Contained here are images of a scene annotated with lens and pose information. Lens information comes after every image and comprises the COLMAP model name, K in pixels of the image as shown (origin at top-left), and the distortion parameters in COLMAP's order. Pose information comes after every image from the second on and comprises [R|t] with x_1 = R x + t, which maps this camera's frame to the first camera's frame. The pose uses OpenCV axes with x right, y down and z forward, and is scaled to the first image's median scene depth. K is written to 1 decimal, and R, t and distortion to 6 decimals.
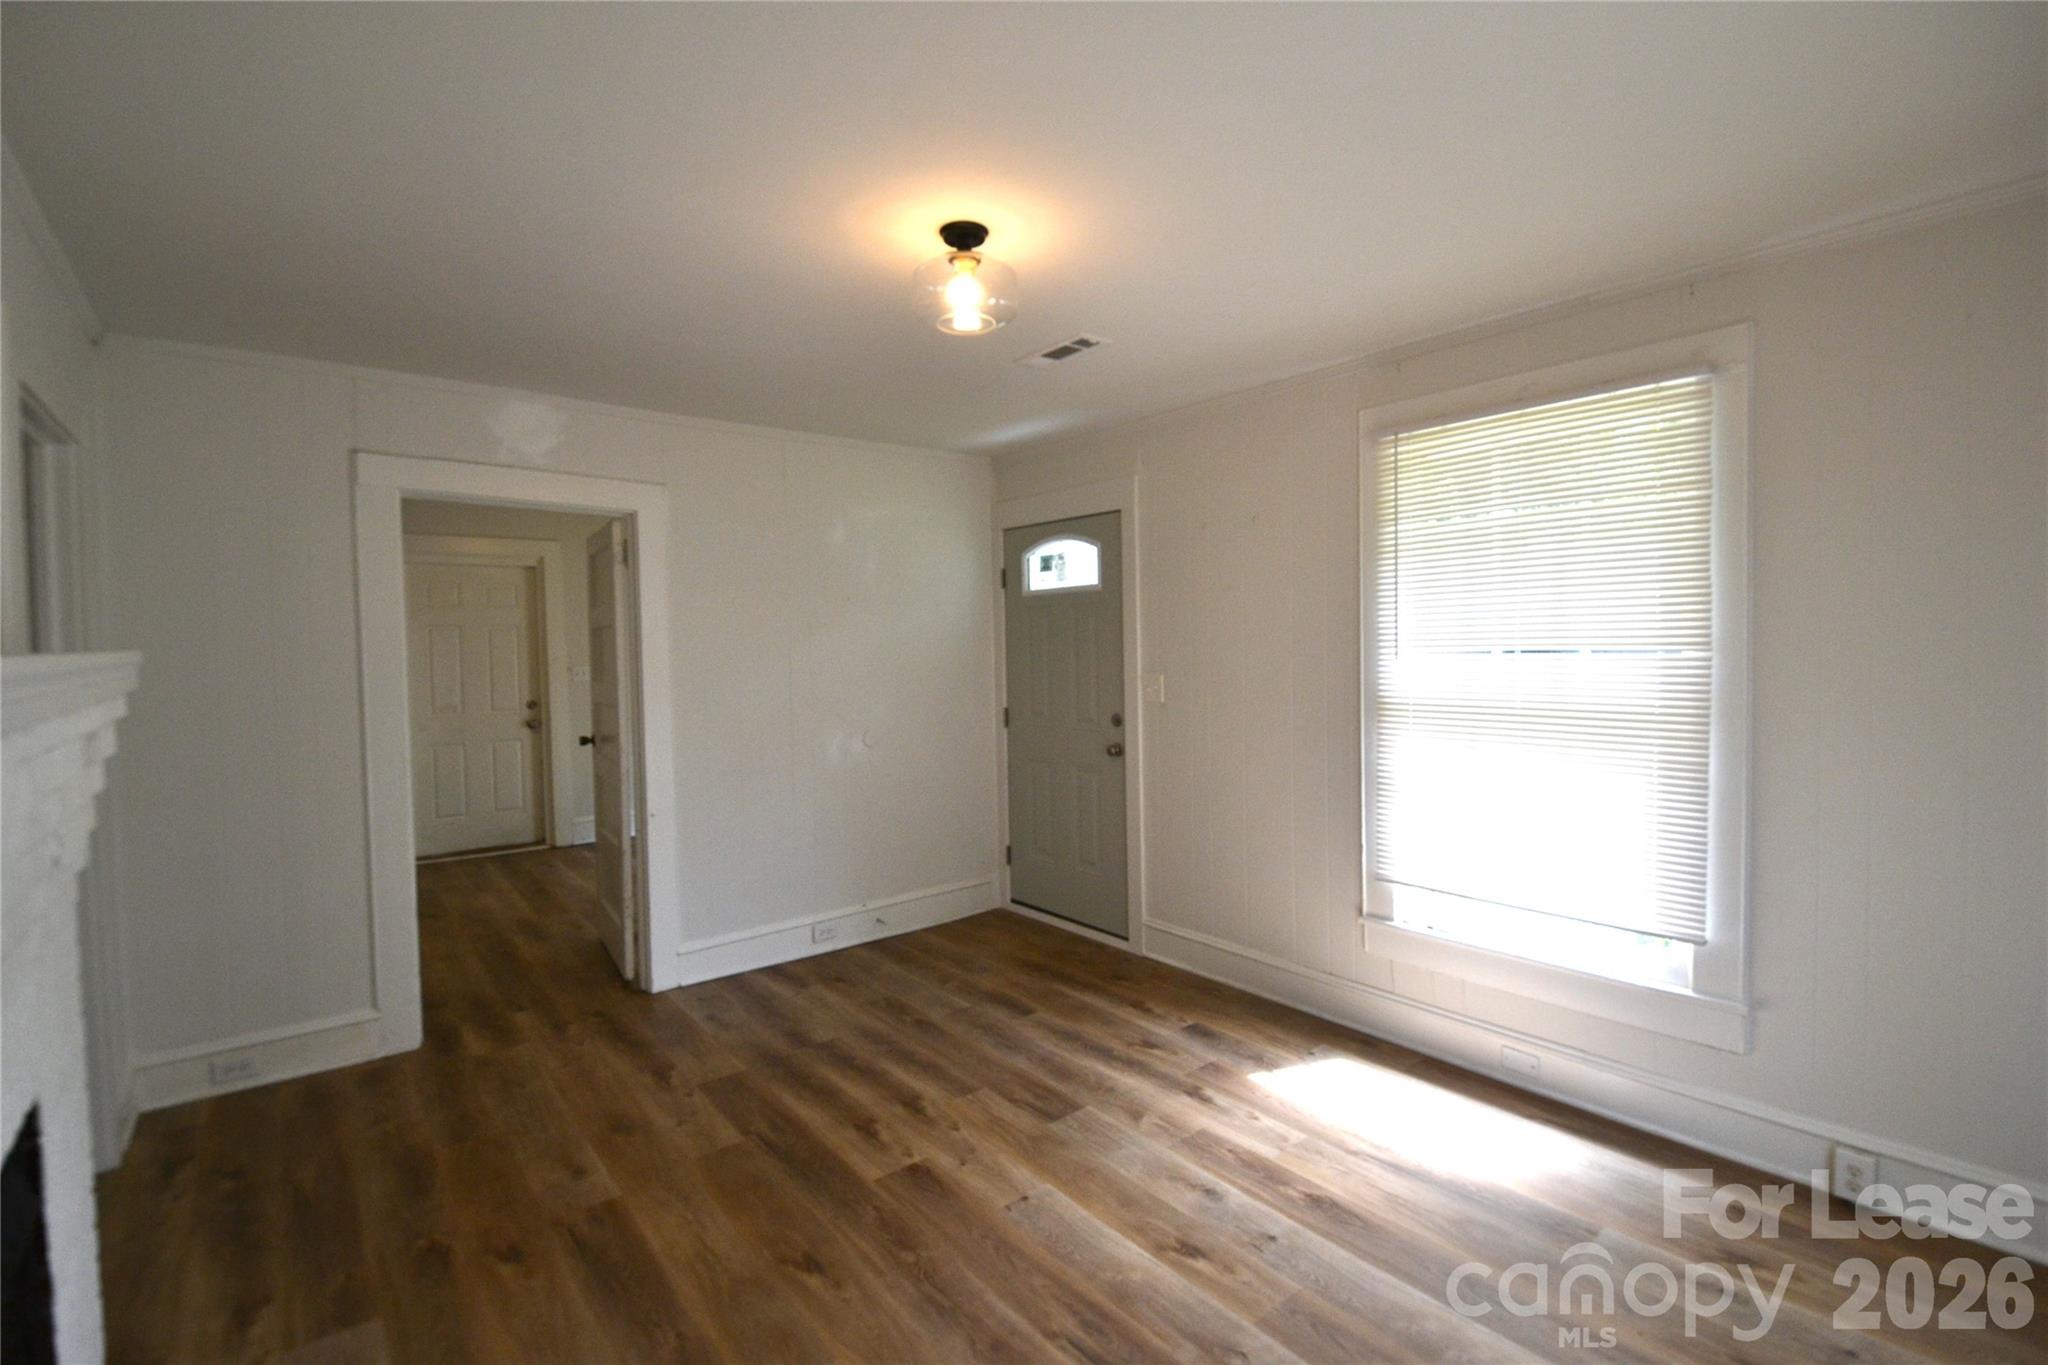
lens RADIAL K [[915.7, 0, 1028.0], [0, 915.7, 666.2], [0, 0, 1]] dist [0.024234, -0.026157]
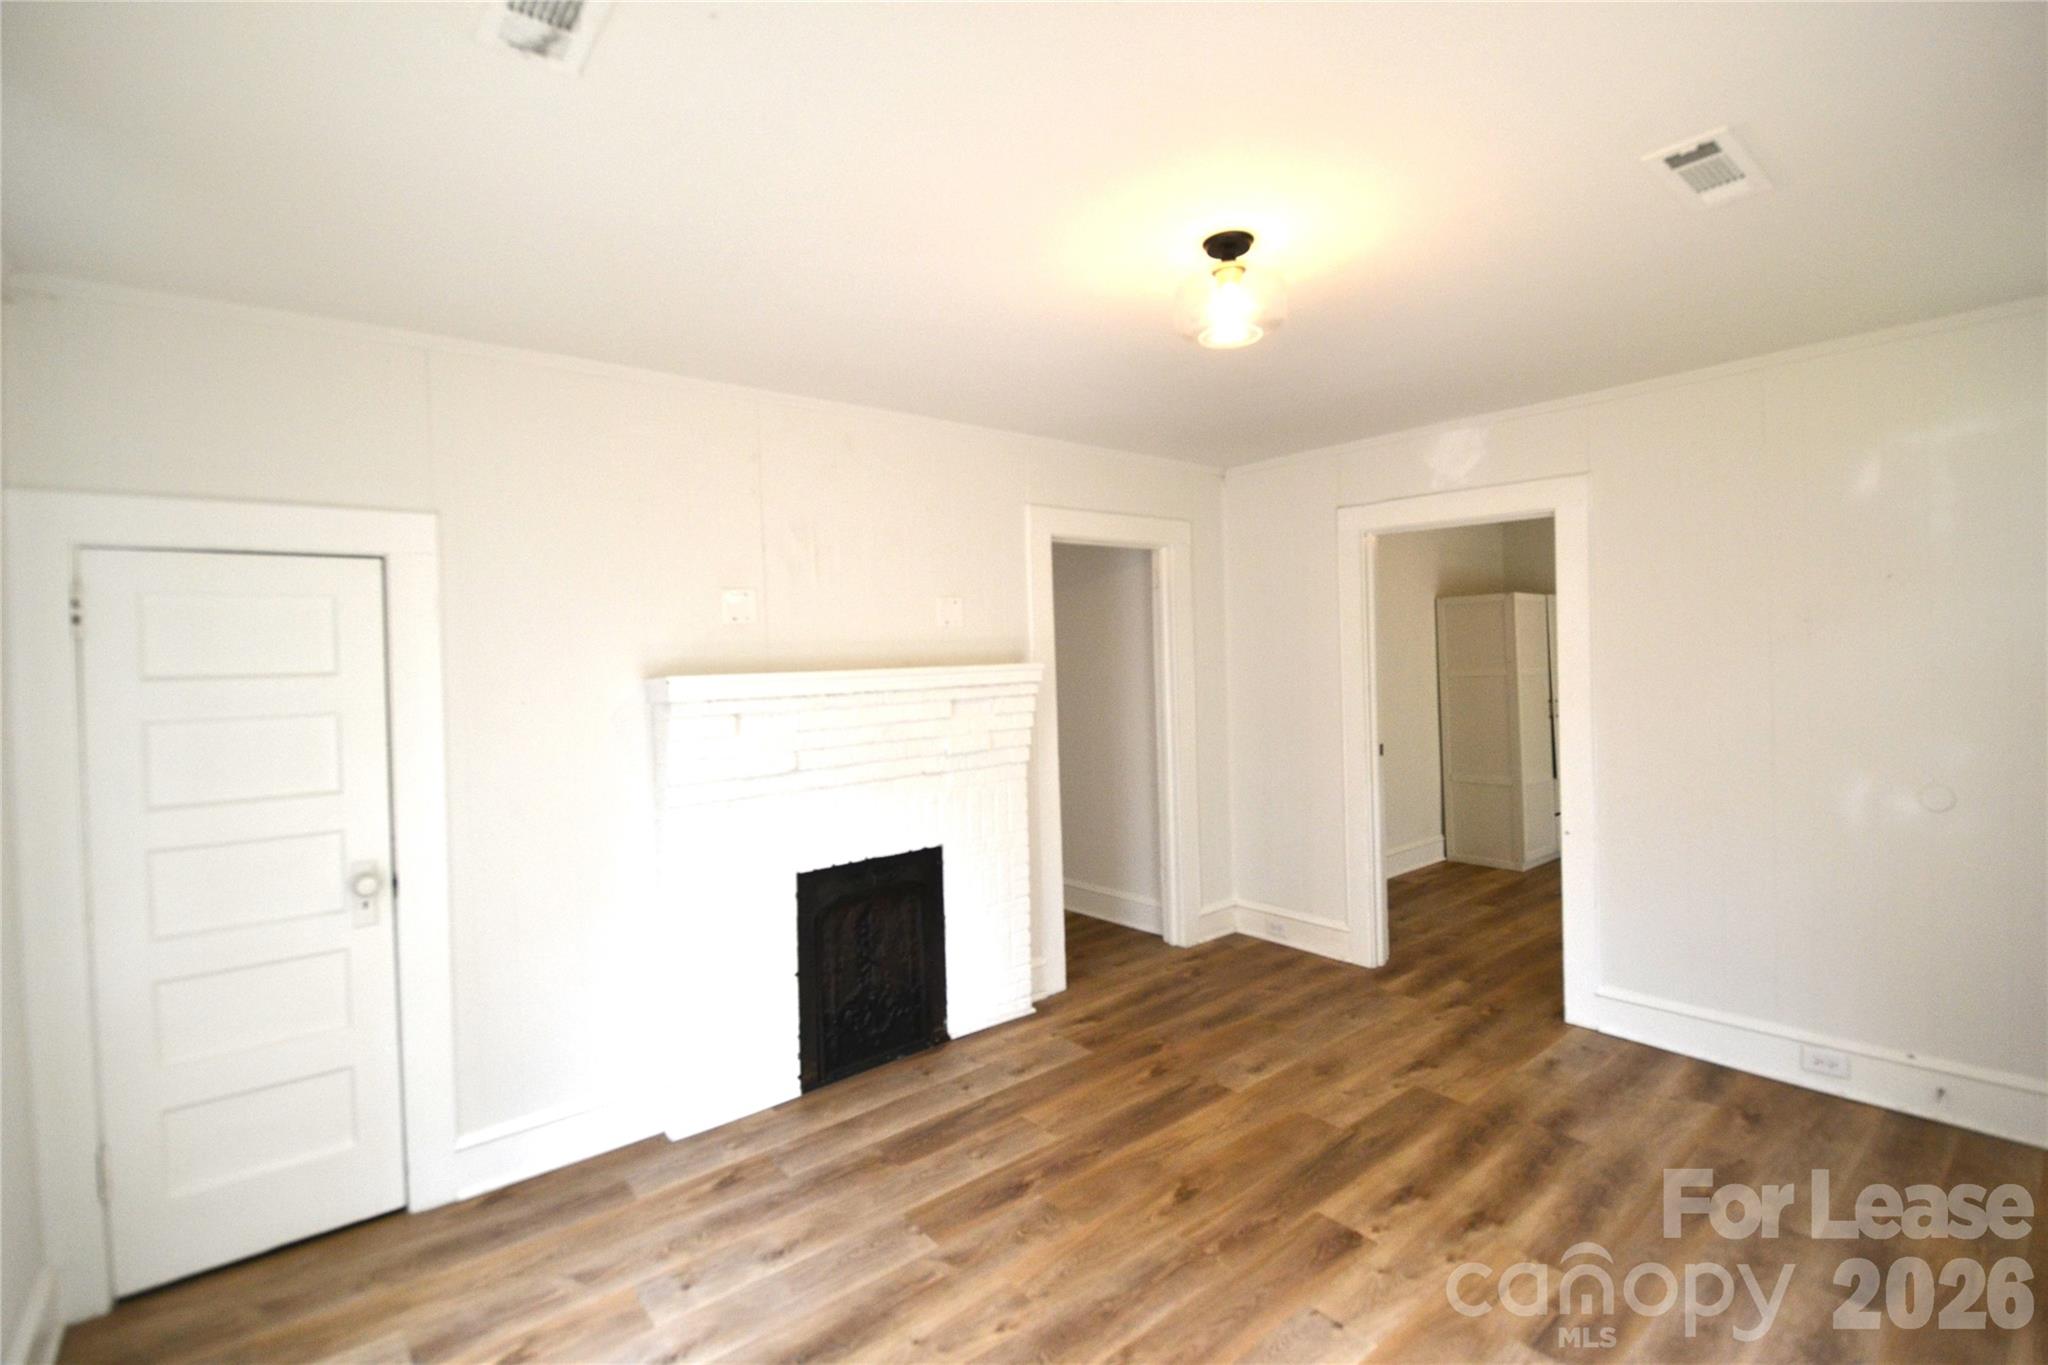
lens RADIAL K [[915.7, 0, 1028.0], [0, 915.7, 666.2], [0, 0, 1]] dist [0.024234, -0.026157]
pose [[0.006762, 0.025031, -0.999664, 0.763516], [-0.002216, 0.999685, 0.025016, -0.042422], [0.999975, 0.002046, 0.006815, 0.659020]]
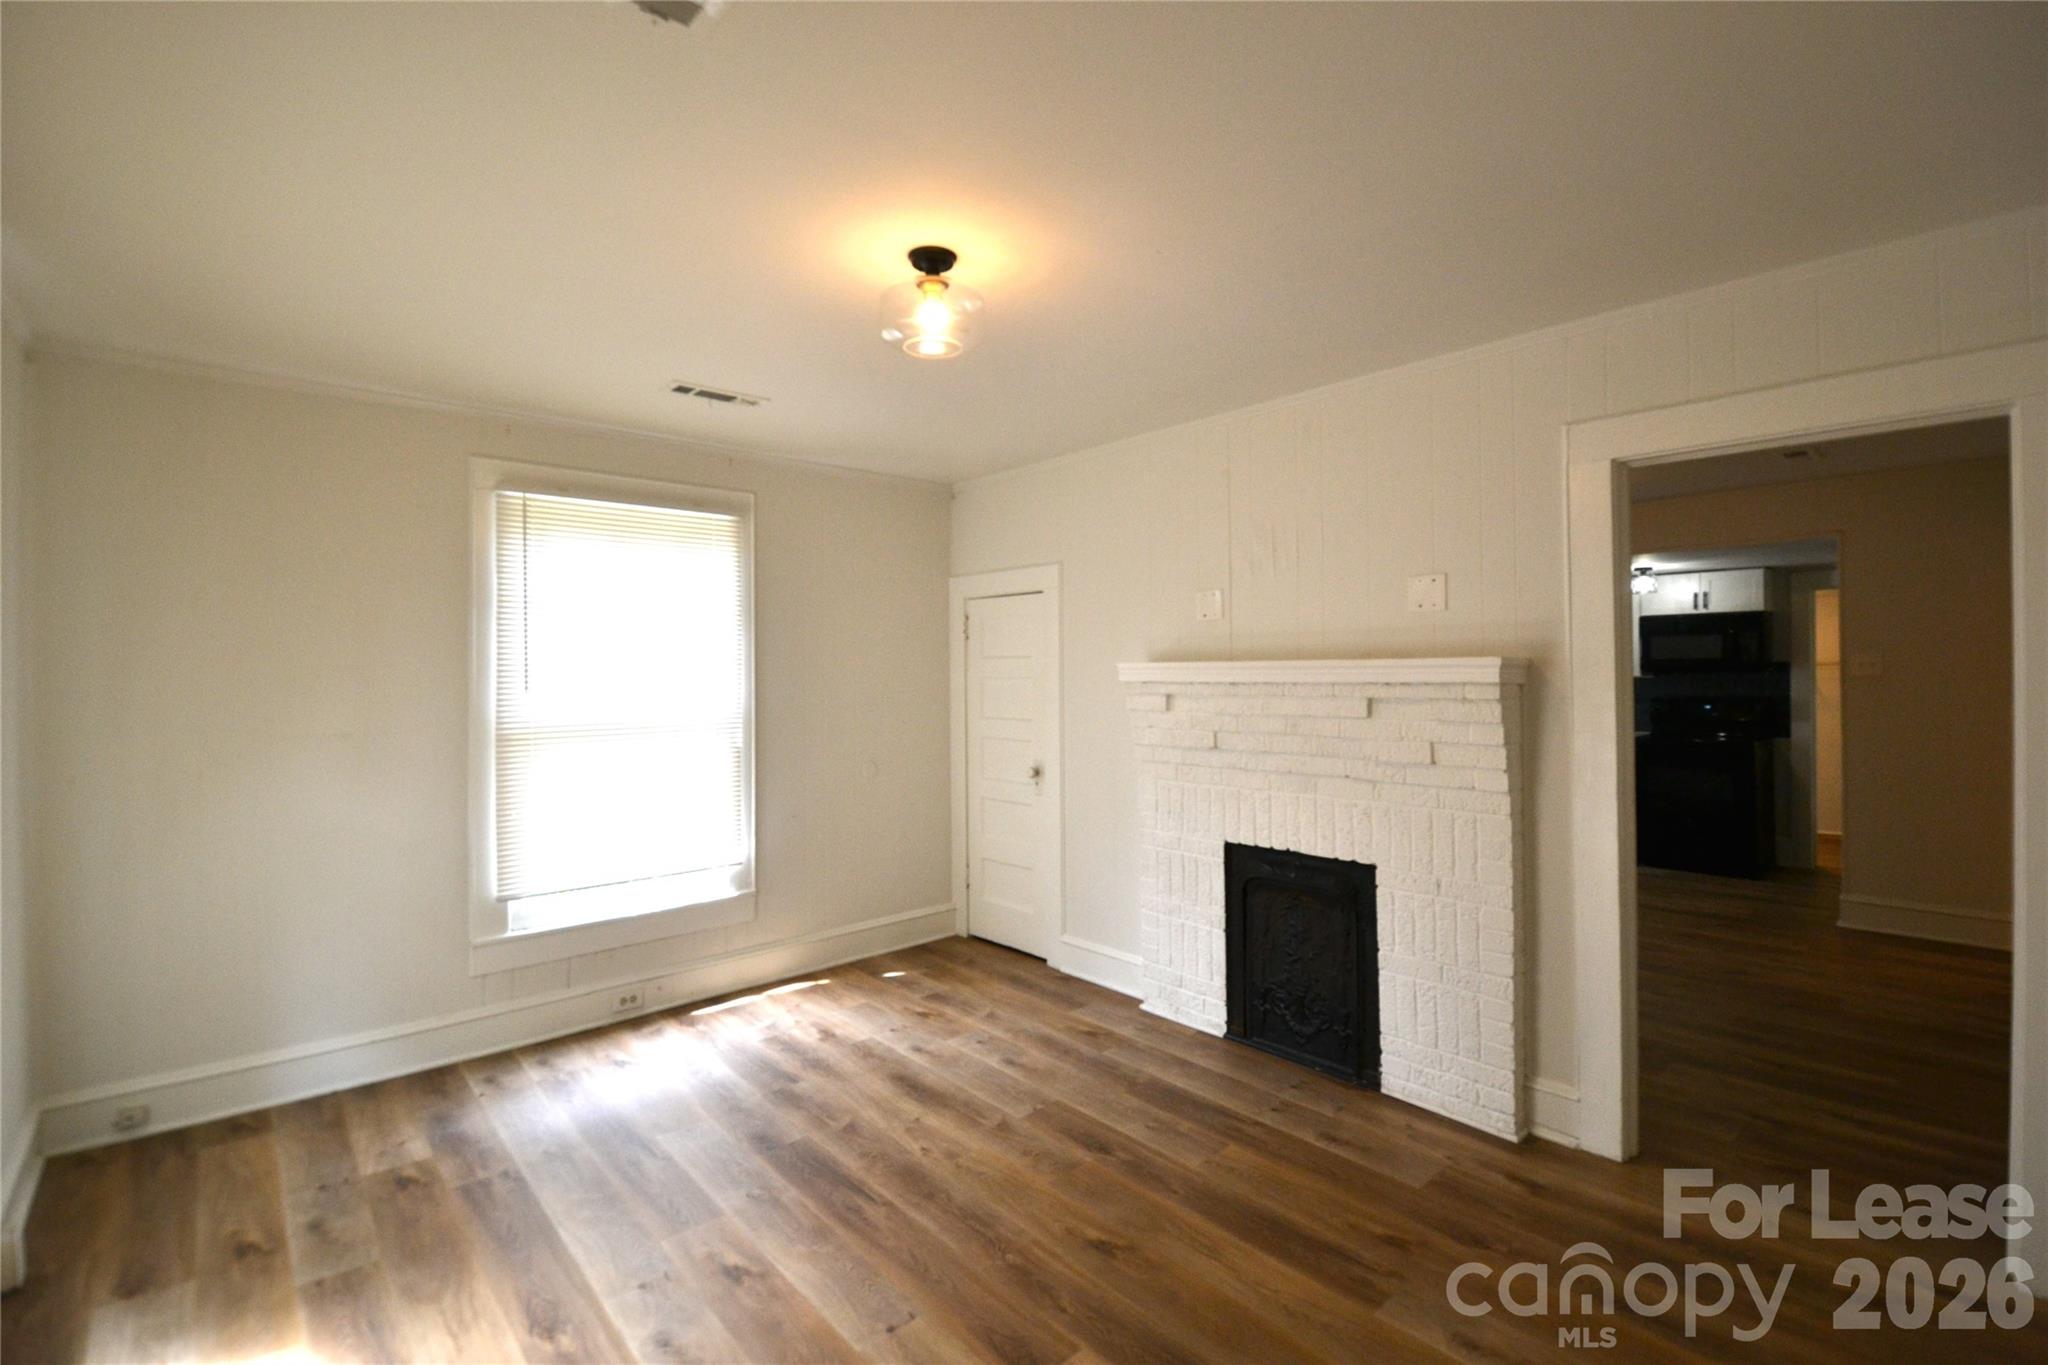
lens RADIAL K [[915.7, 0, 1028.0], [0, 915.7, 666.2], [0, 0, 1]] dist [0.024234, -0.026157]
pose [[-0.998720, 0.025326, -0.043781, -0.099707], [0.023945, 0.999208, 0.031790, -0.046649], [0.044551, 0.030701, -0.998535, 1.697448]]
